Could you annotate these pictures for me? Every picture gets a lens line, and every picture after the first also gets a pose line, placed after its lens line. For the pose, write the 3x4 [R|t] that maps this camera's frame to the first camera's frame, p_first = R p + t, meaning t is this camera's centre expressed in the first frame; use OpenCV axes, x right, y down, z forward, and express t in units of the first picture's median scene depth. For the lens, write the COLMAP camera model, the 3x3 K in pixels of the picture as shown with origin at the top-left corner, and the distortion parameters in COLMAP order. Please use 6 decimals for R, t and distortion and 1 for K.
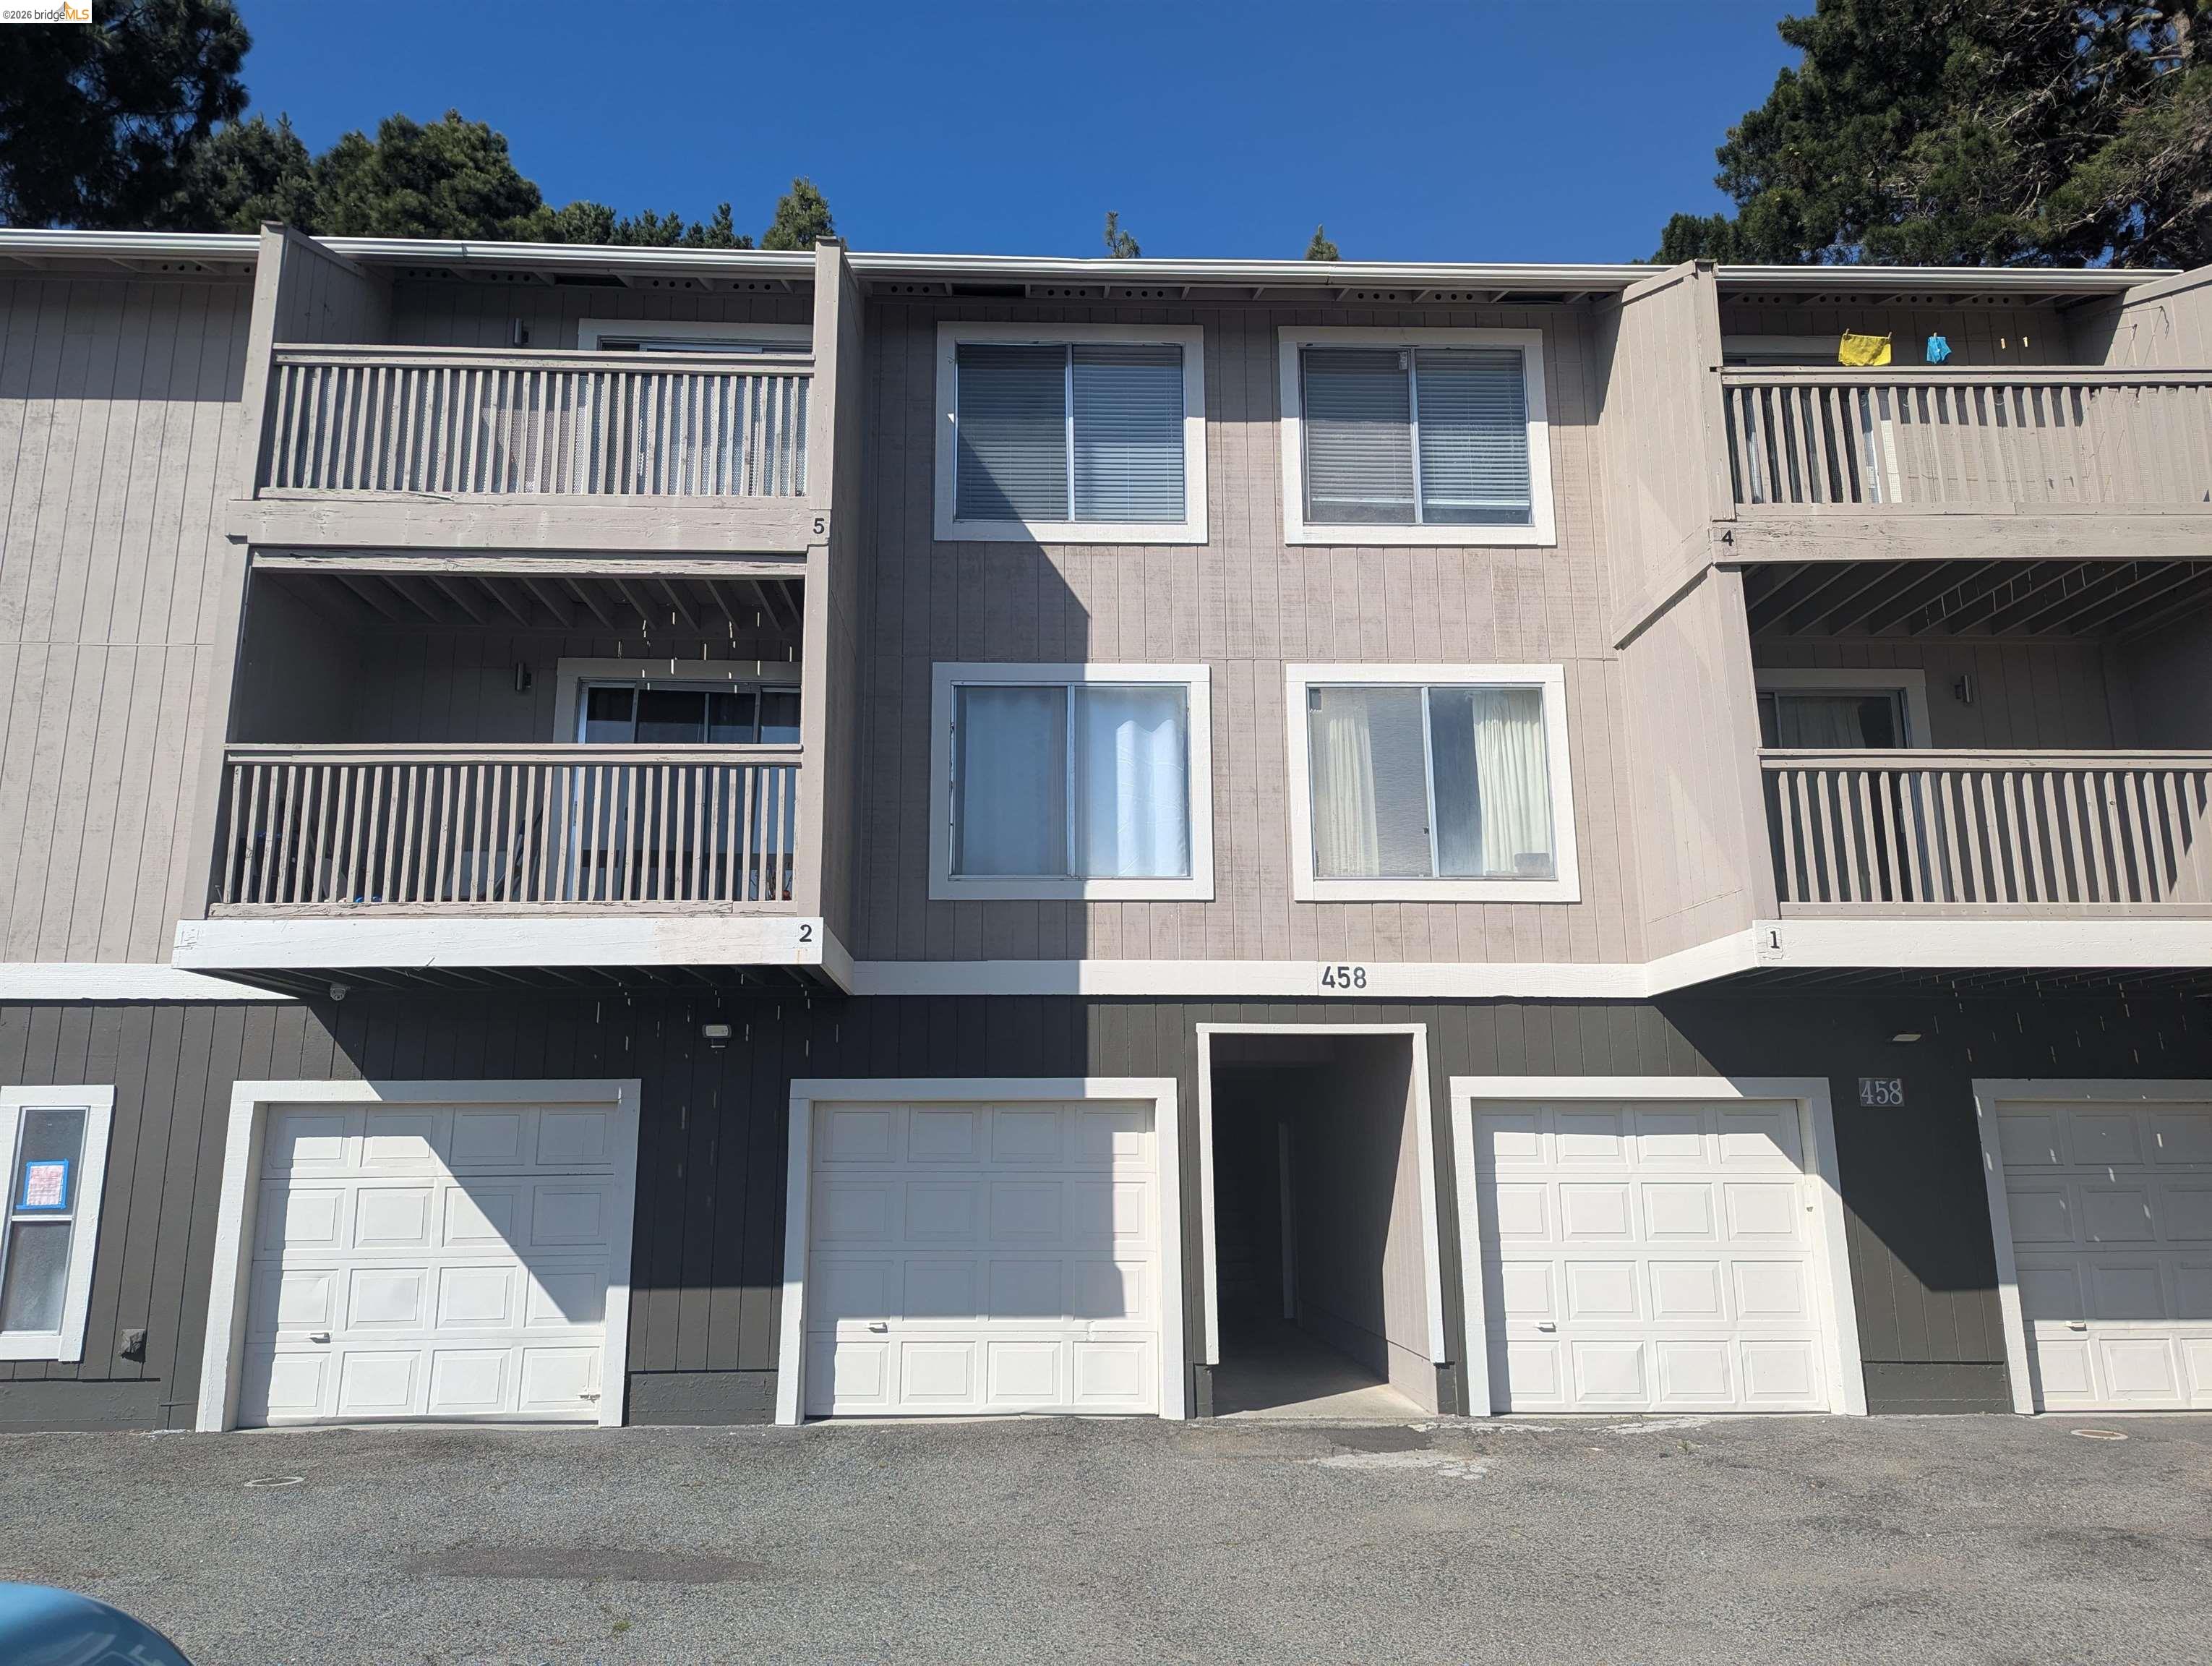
lens RADIAL K [[1542.9, 0, 1106.0], [0, 1542.9, 833.0], [0, 0, 1]] dist [0.072264, -0.088953]
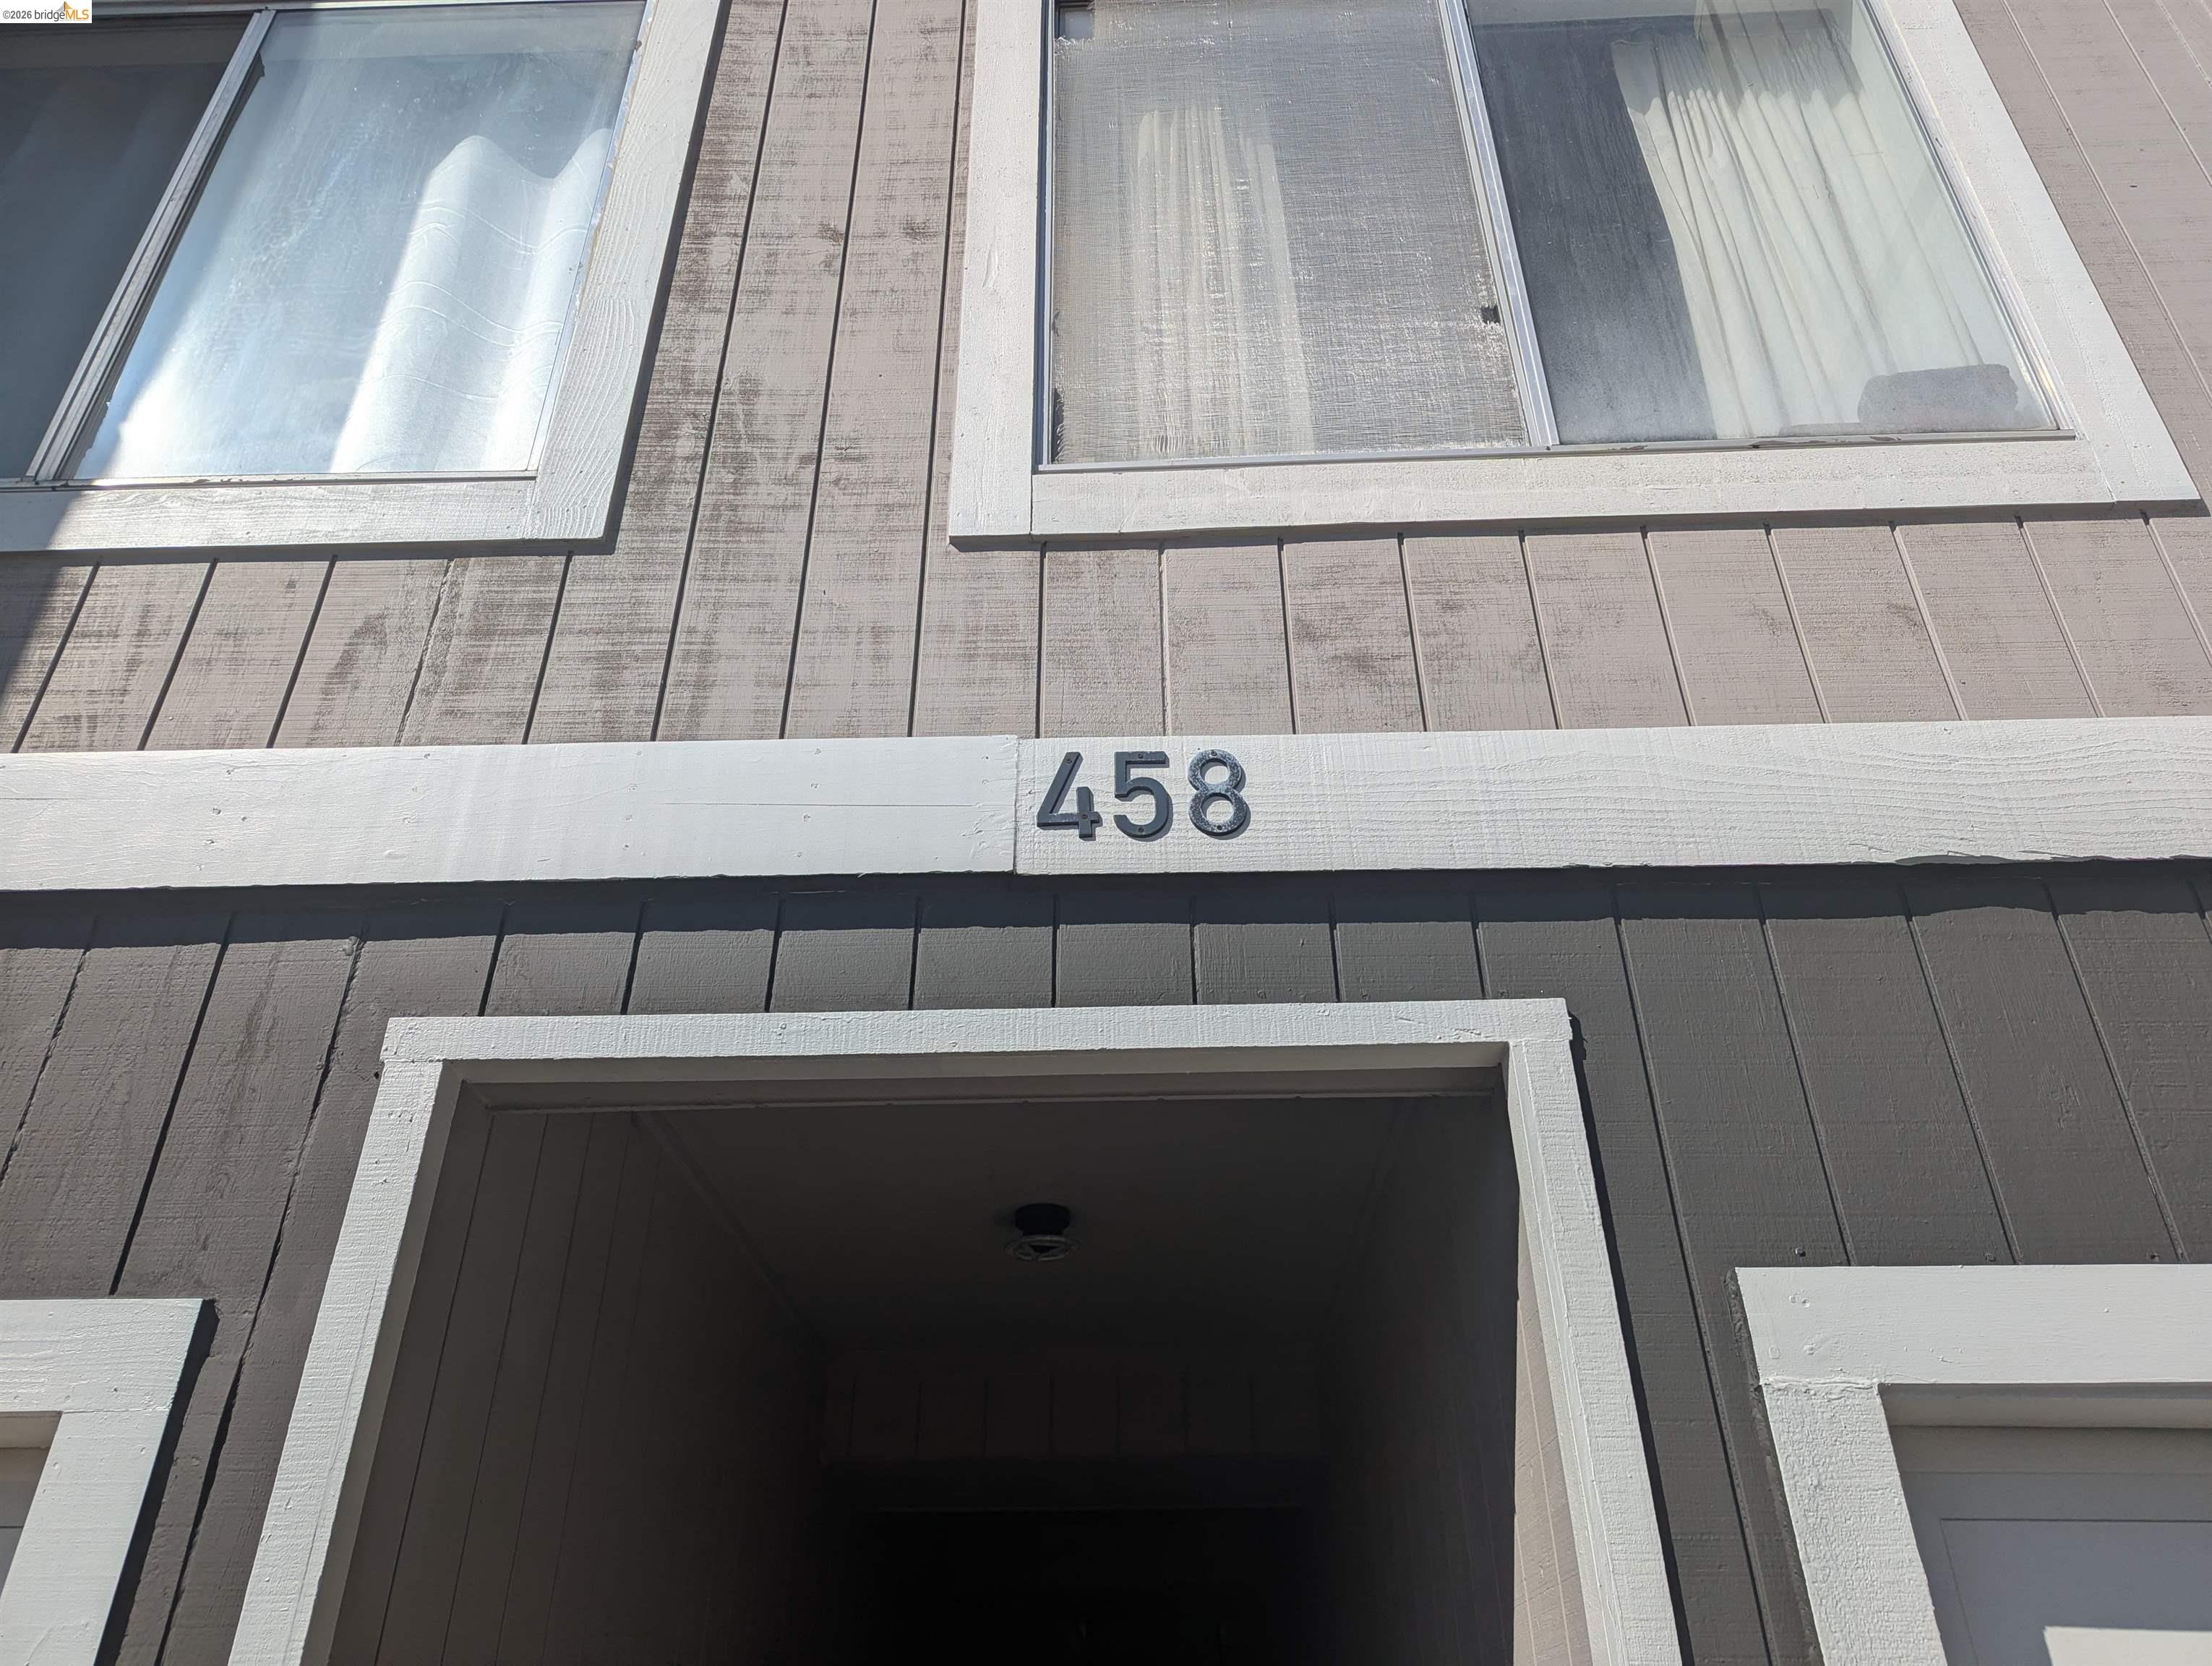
lens RADIAL K [[1535.2, 0, 1106.0], [0, 1535.2, 833.0], [0, 0, 1]] dist [0.055655, -0.001542]
pose [[0.997918, -0.030230, -0.056976, 0.160884], [0.010001, 0.945198, -0.326344, 0.166091], [0.063719, 0.325095, 0.943532, 0.807037]]
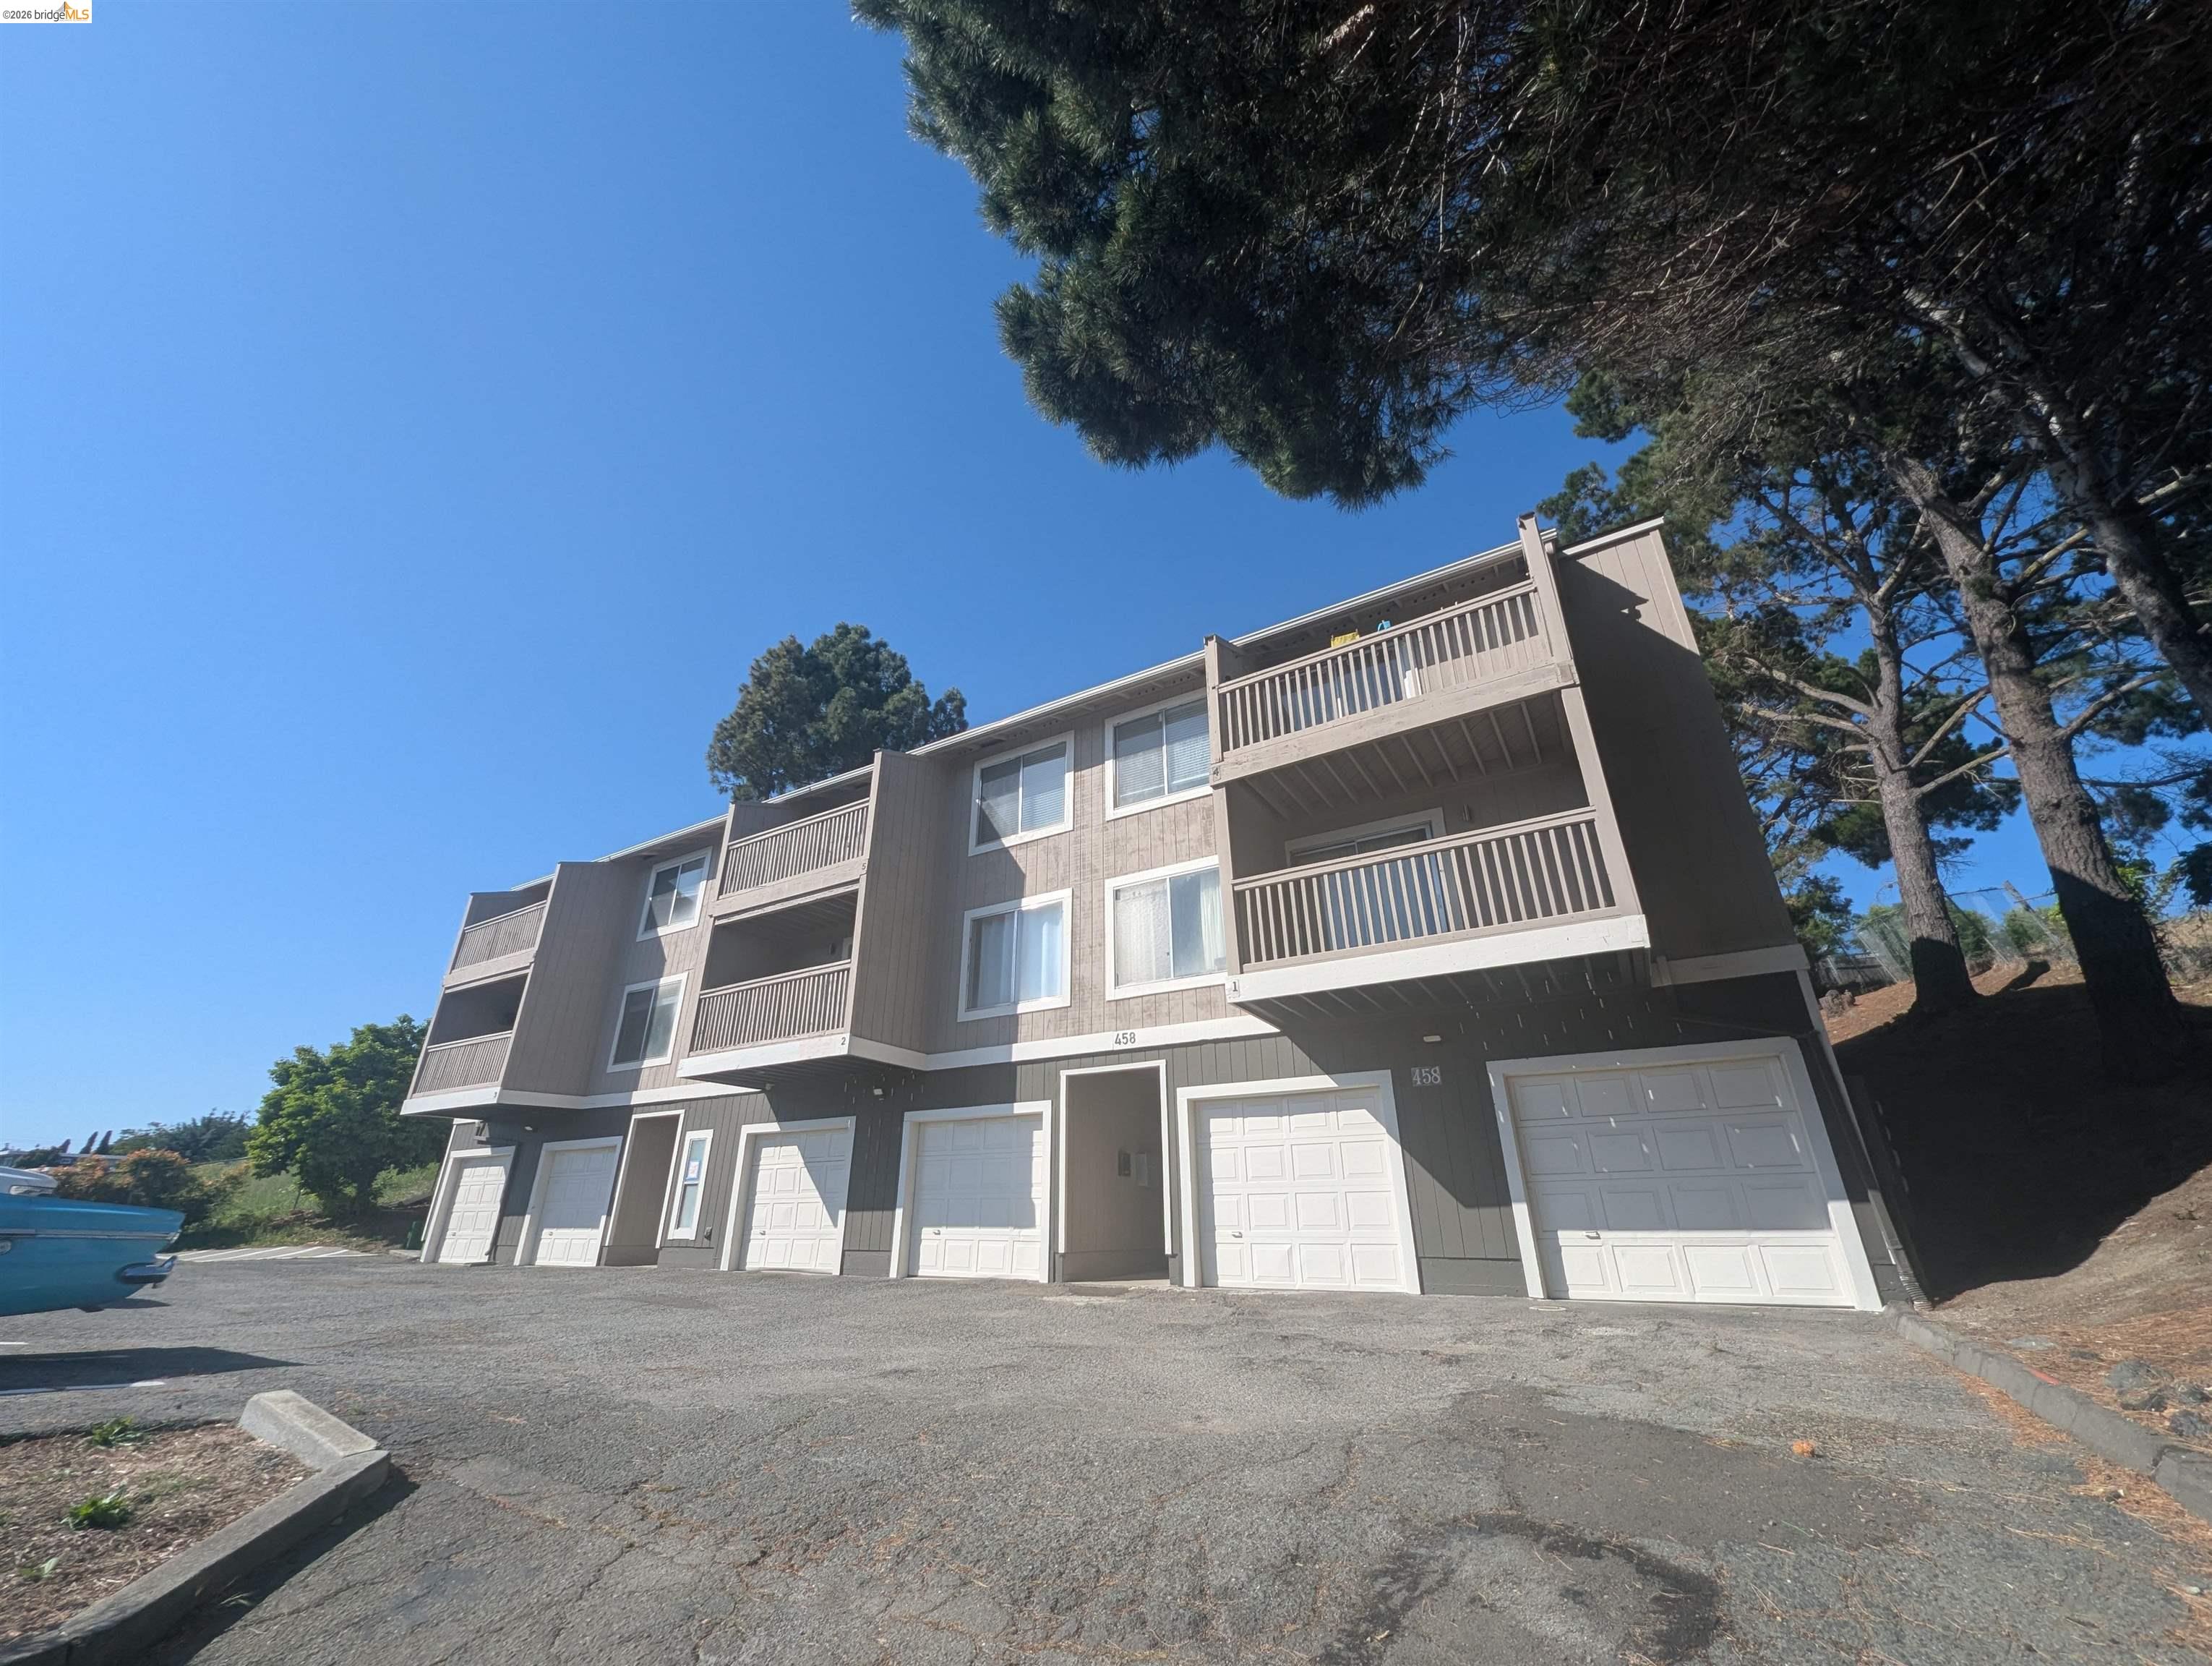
lens RADIAL K [[862.7, 0, 1106.0], [0, 862.7, 833.0], [0, 0, 1]] dist [-0.009866, 0.000028]
pose [[0.839362, -0.224340, -0.495120, 0.711218], [0.118725, 0.964532, -0.235759, 0.096539], [0.530449, 0.139104, 0.836226, 0.075710]]
